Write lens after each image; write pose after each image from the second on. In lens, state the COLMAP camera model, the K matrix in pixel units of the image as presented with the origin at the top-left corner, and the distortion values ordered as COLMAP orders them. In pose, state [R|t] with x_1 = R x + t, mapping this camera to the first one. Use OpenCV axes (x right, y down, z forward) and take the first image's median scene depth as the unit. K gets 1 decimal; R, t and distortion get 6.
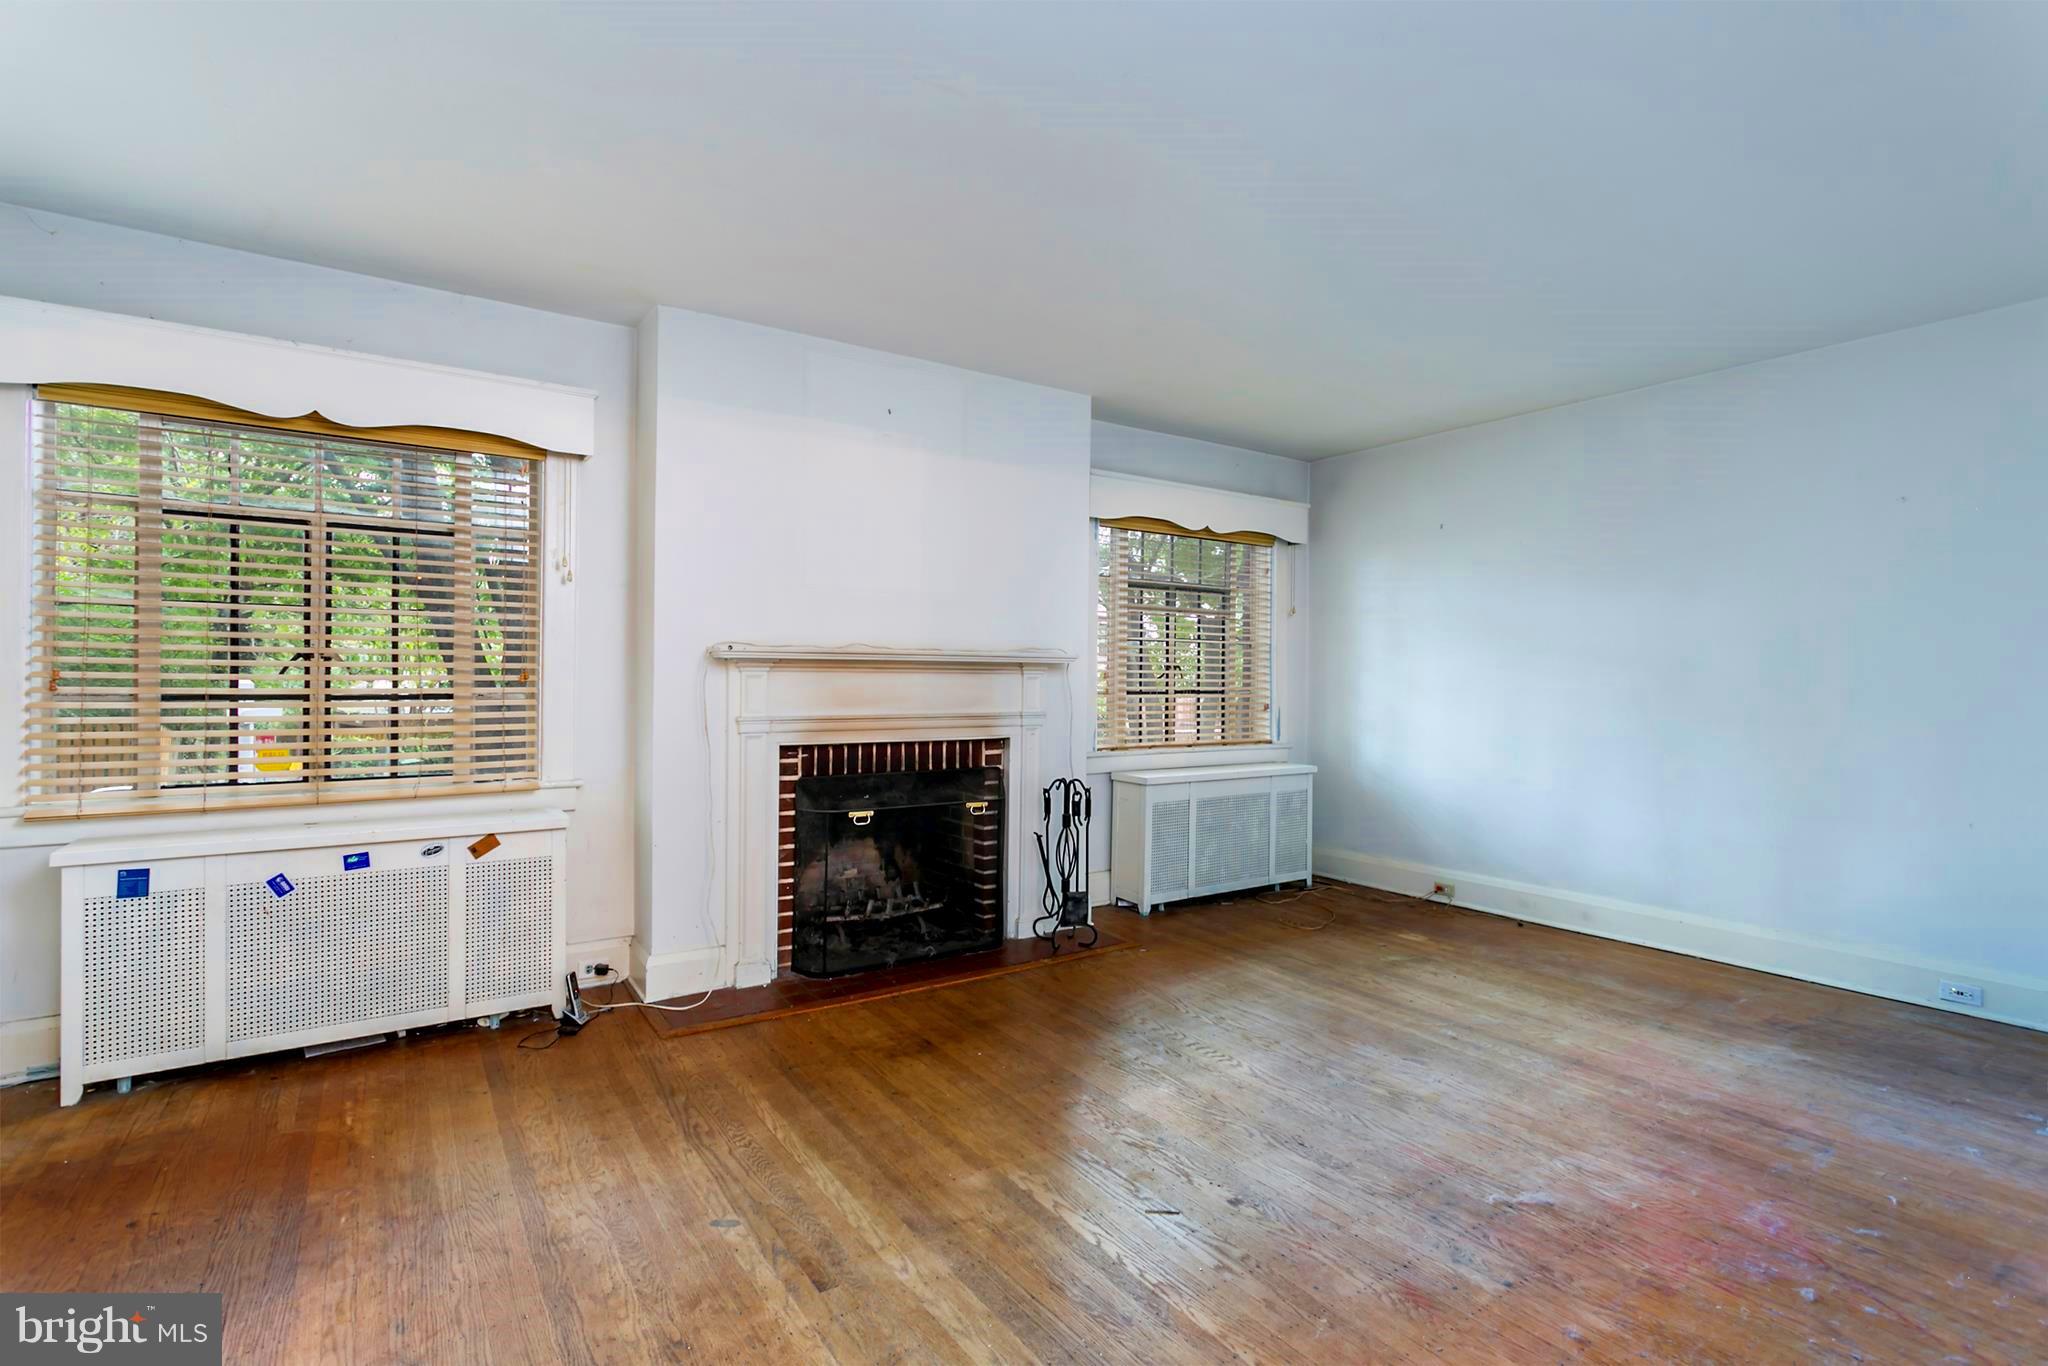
lens RADIAL K [[984.5, 0, 1024.0], [0, 984.5, 683.0], [0, 0, 1]] dist [0.001621, -0.000131]
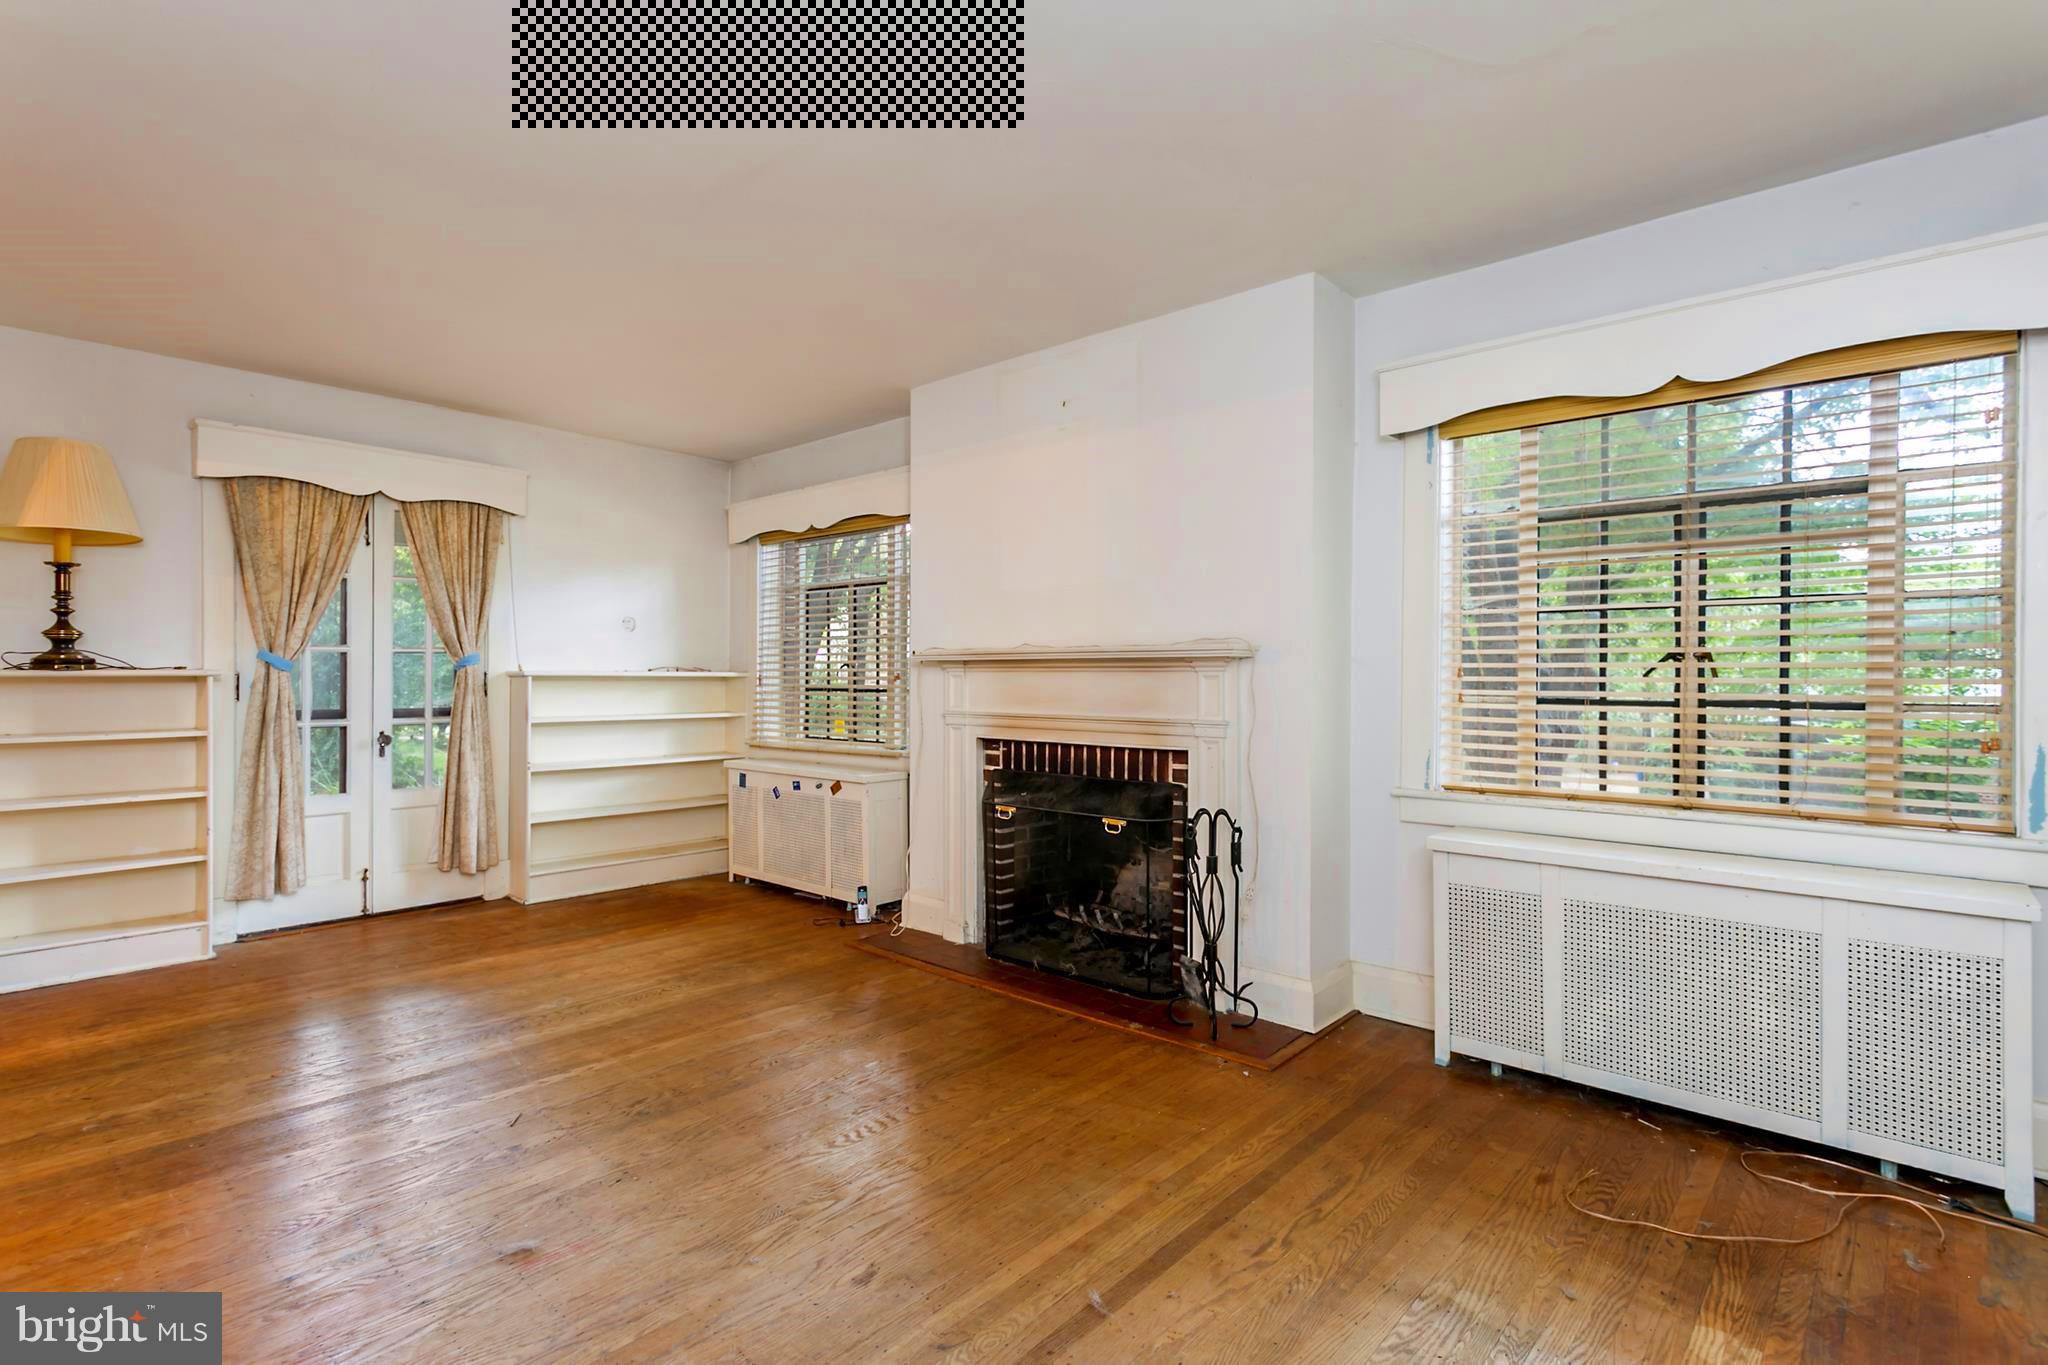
lens RADIAL K [[984.5, 0, 1024.0], [0, 984.5, 682.5], [0, 0, 1]] dist [0.001621, -0.000131]
pose [[0.228205, -0.000773, -0.973613, 0.829727], [-0.005803, 0.999981, -0.002154, 0.002475], [0.973596, 0.006142, 0.228196, 0.763668]]
